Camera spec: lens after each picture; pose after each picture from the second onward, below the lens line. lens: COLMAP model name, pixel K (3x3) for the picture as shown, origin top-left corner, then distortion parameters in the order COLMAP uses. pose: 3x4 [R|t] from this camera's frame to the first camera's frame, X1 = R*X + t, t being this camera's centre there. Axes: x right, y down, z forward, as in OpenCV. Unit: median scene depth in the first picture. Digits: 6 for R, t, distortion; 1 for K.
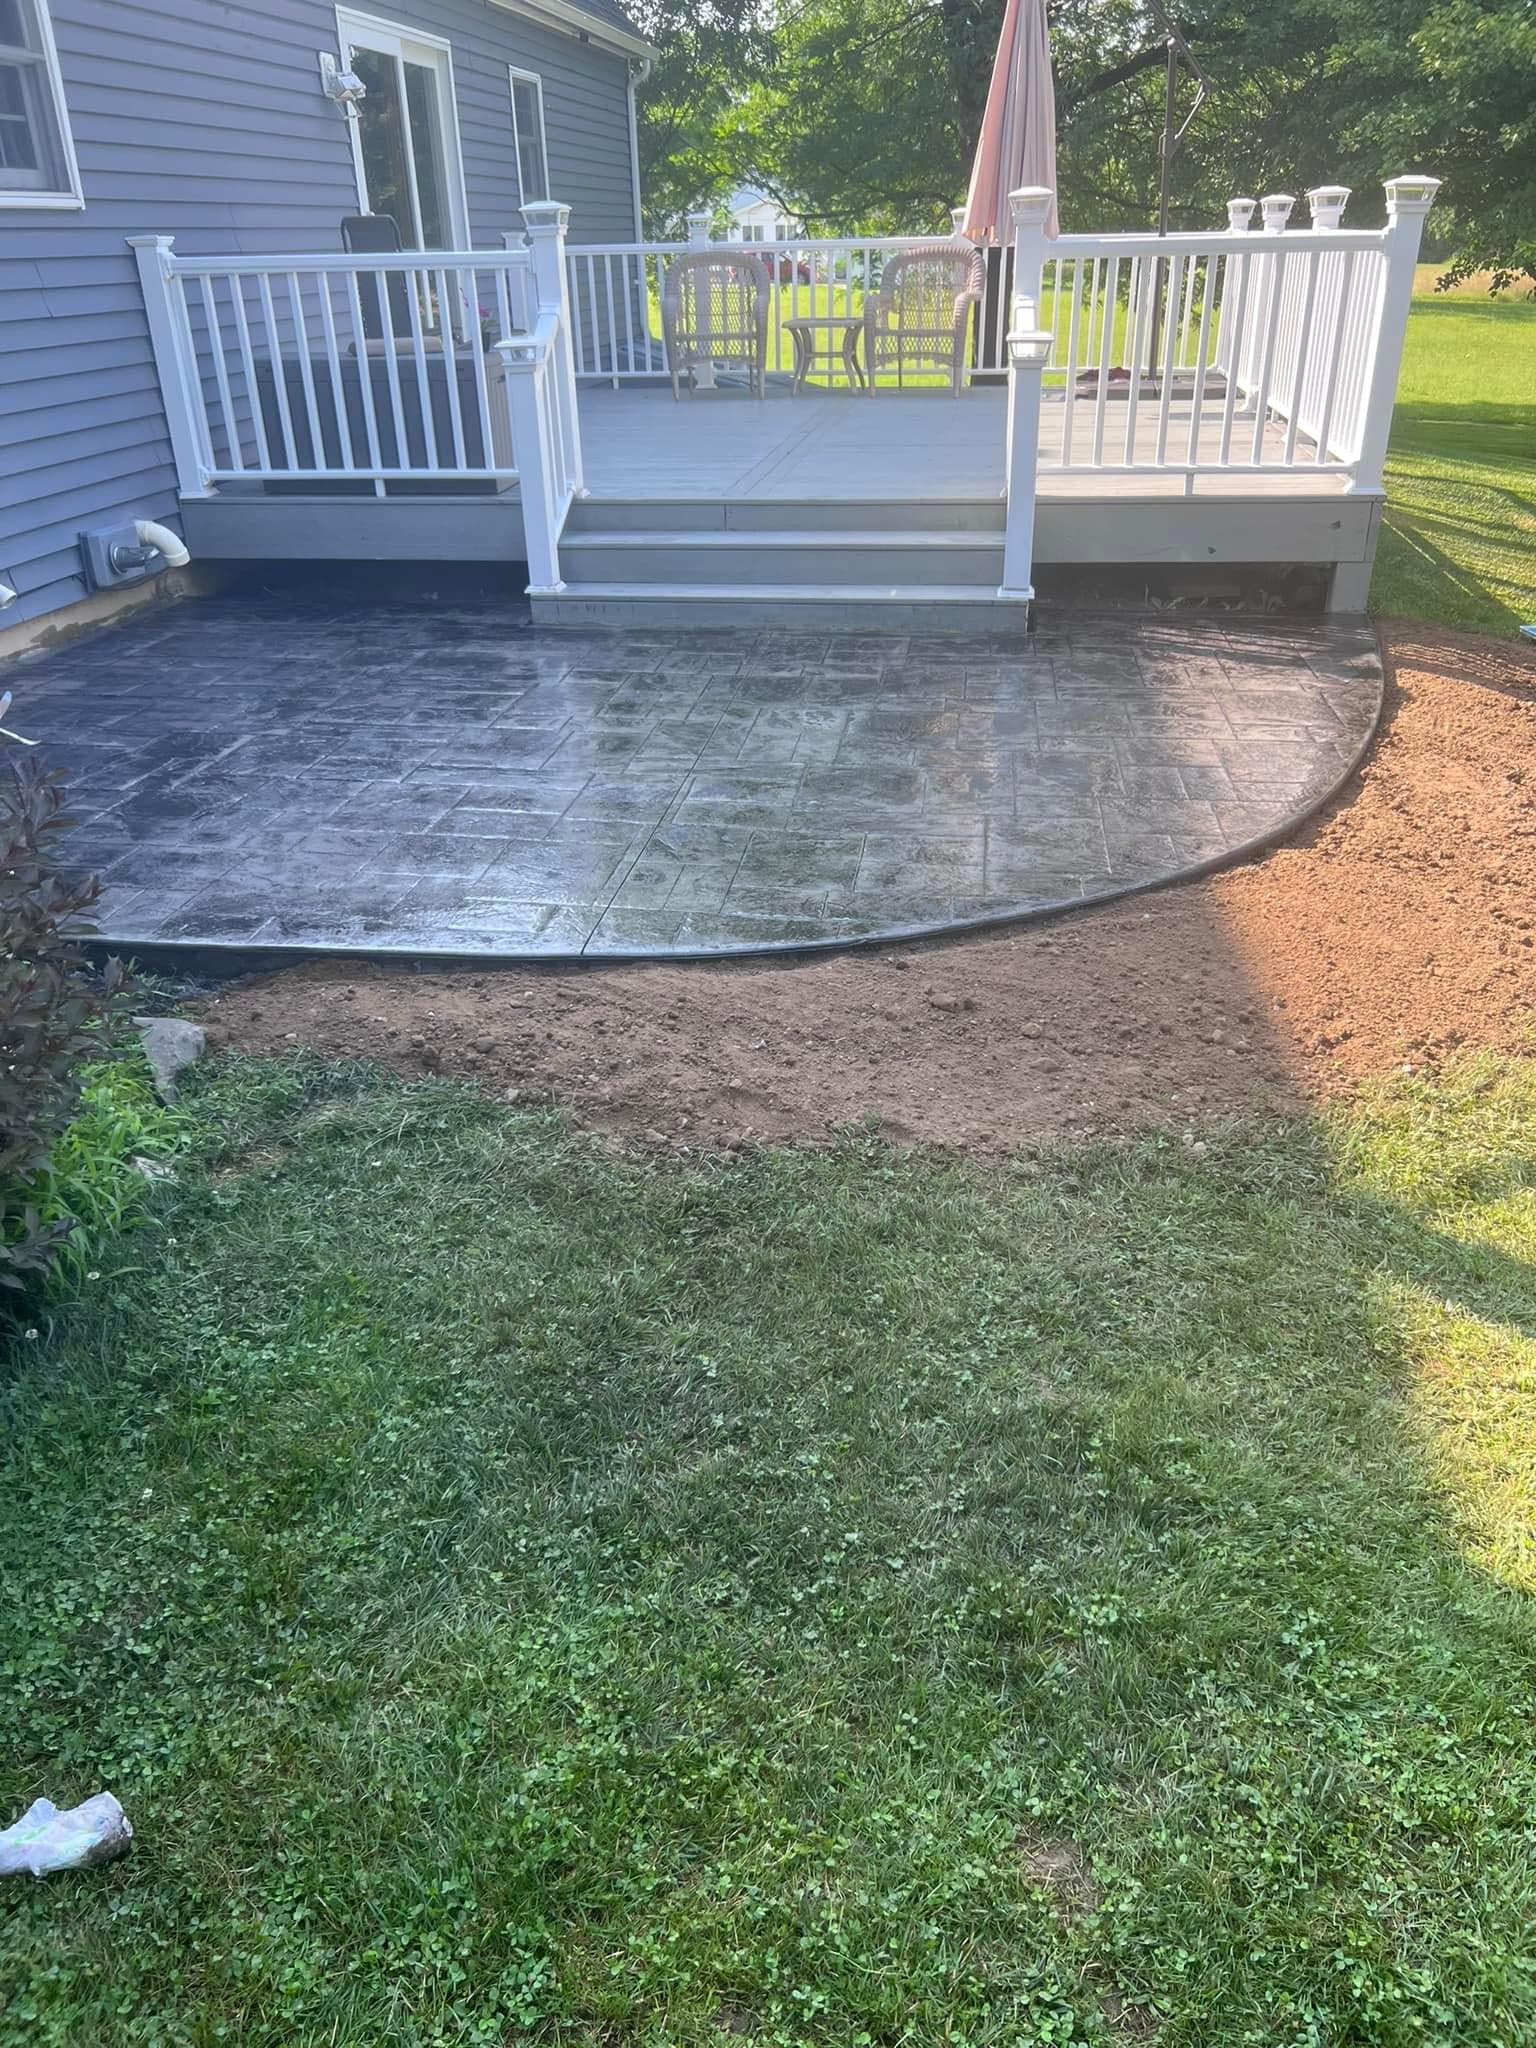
lens RADIAL K [[1539.0, 0, 772.6], [0, 1539.0, 1021.4], [0, 0, 1]] dist [0.028380, -0.018593]
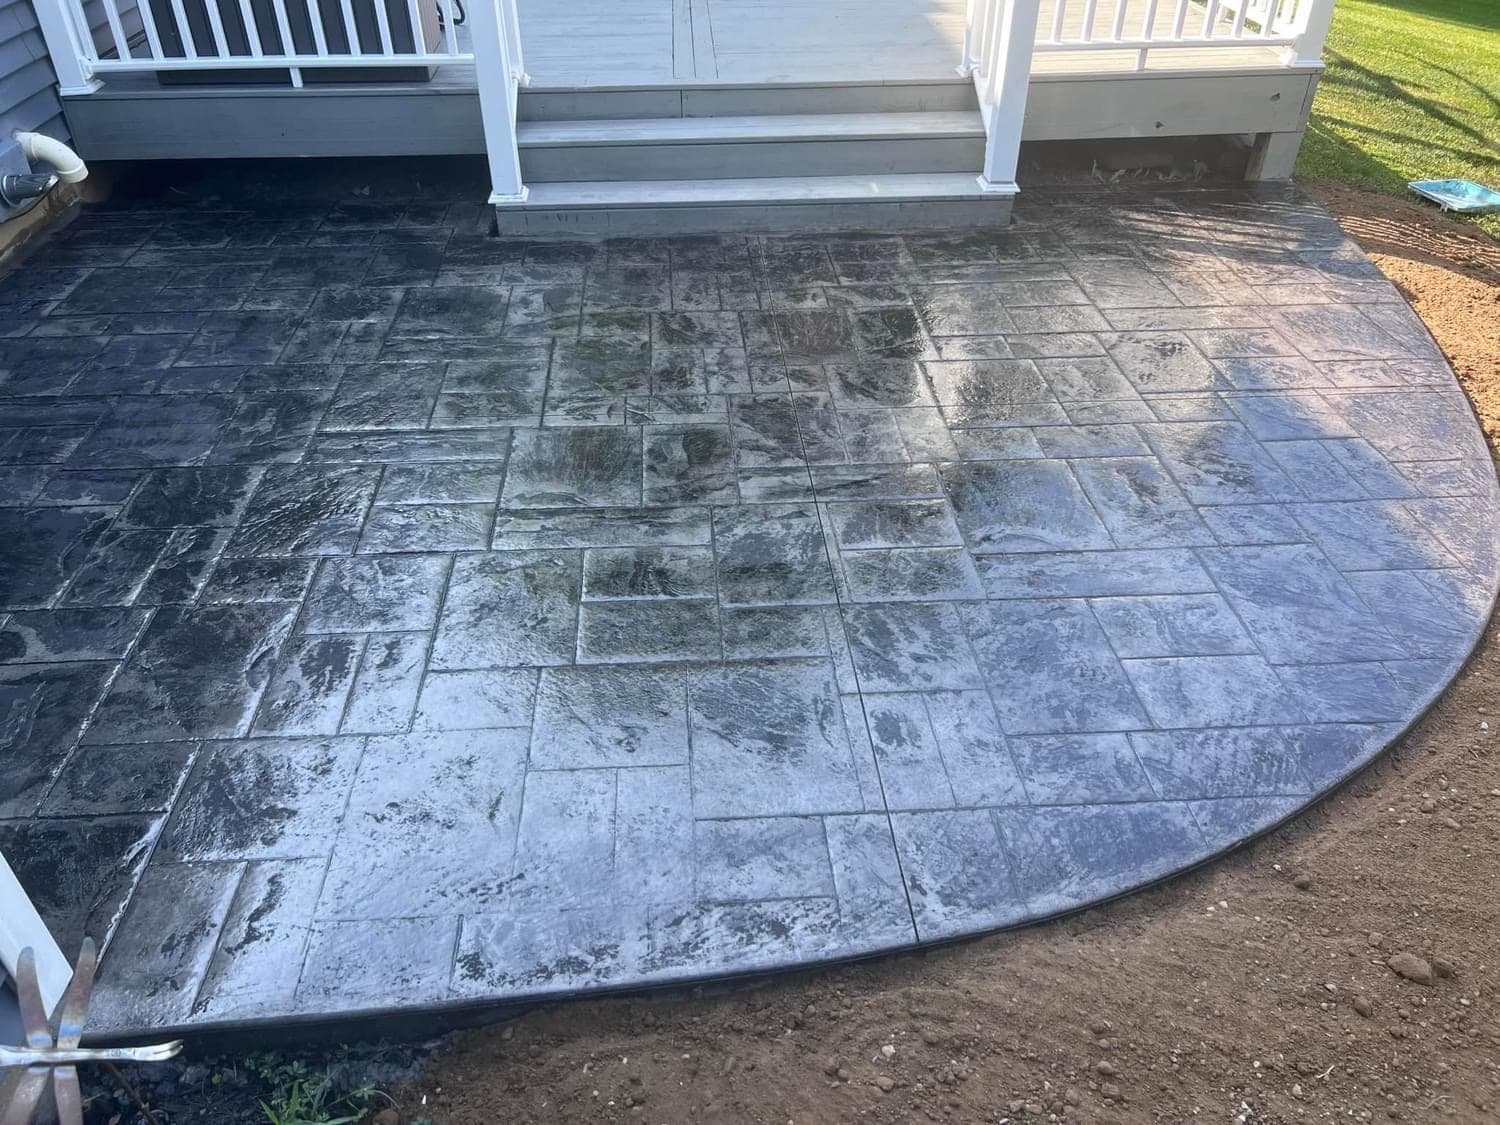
lens RADIAL K [[1127.2, 0, 744.5], [0, 1127.2, 568.4], [0, 0, 1]] dist [0.028380, -0.018593]
pose [[0.980529, -0.102702, 0.167379, -0.152020], [0.073636, 0.982438, 0.171446, -0.173451], [-0.182047, -0.155782, 0.970871, 0.284720]]
